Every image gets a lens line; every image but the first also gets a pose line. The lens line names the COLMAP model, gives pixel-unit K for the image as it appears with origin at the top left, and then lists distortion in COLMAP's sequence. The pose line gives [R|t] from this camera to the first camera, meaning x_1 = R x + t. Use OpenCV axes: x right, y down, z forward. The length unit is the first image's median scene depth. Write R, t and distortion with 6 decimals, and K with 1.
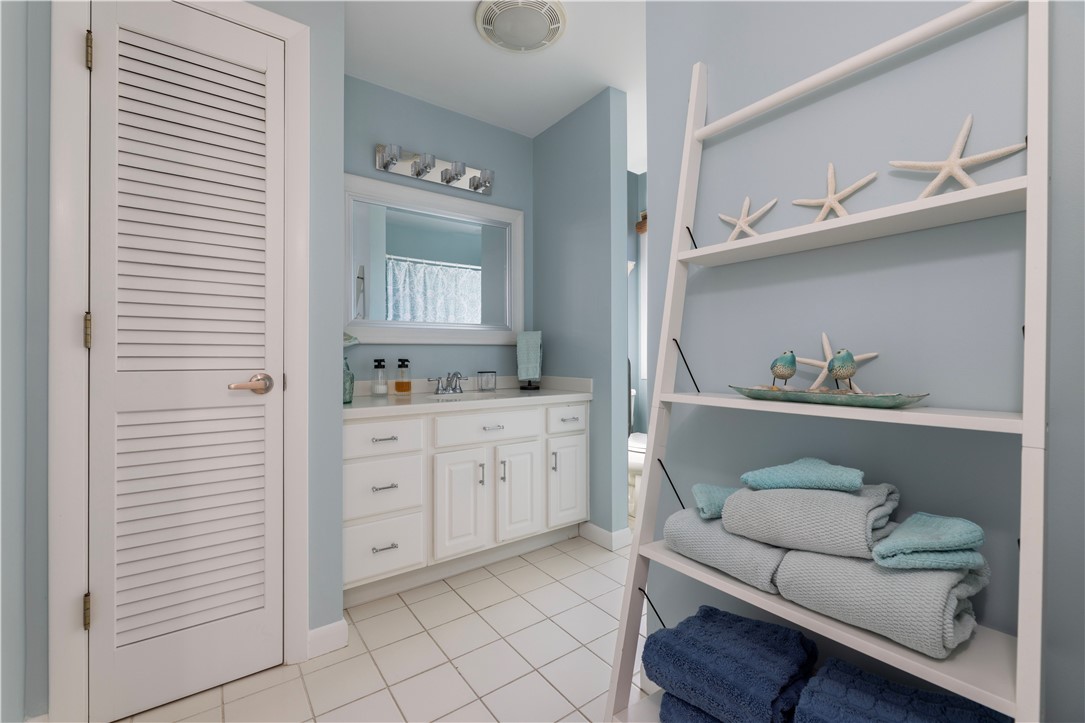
lens RADIAL K [[453.9, 0, 544.7], [0, 453.9, 366.5], [0, 0, 1]] dist [0.000750, 0.000010]
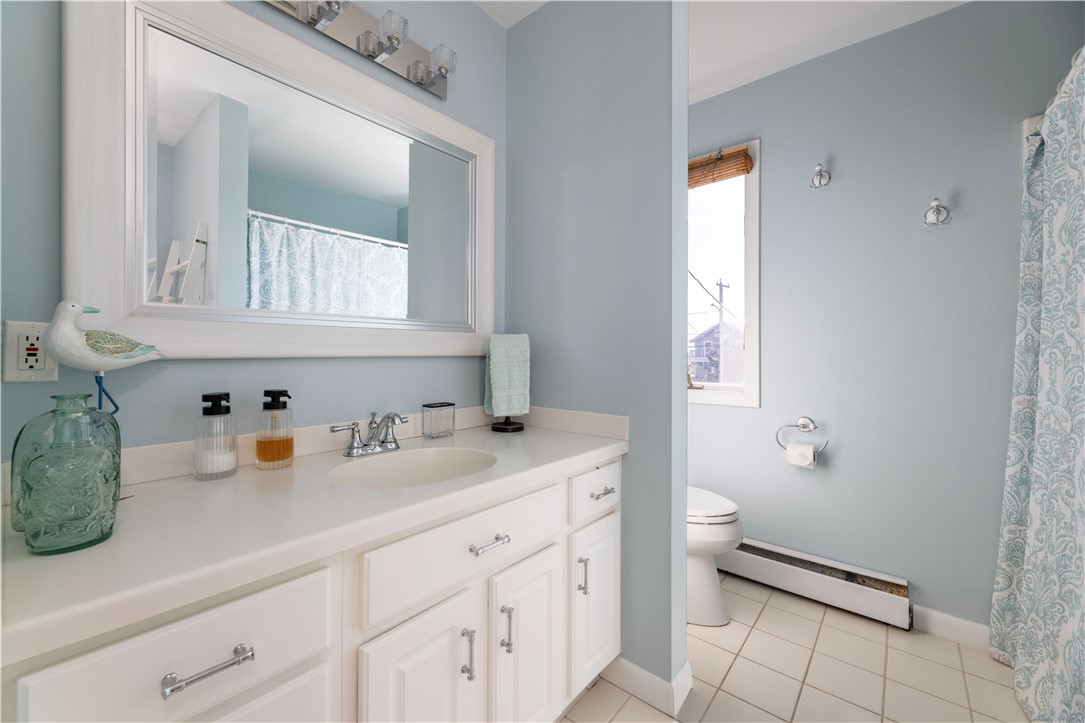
lens RADIAL K [[438.6, 0, 542.5], [0, 438.6, 361.5], [0, 0, 1]] dist [0.000058, 0.000038]
pose [[0.971221, 0.003962, 0.238146, -0.130526], [-0.003391, 0.999990, -0.002808, -0.040552], [-0.238154, 0.001919, 0.971225, 0.425172]]
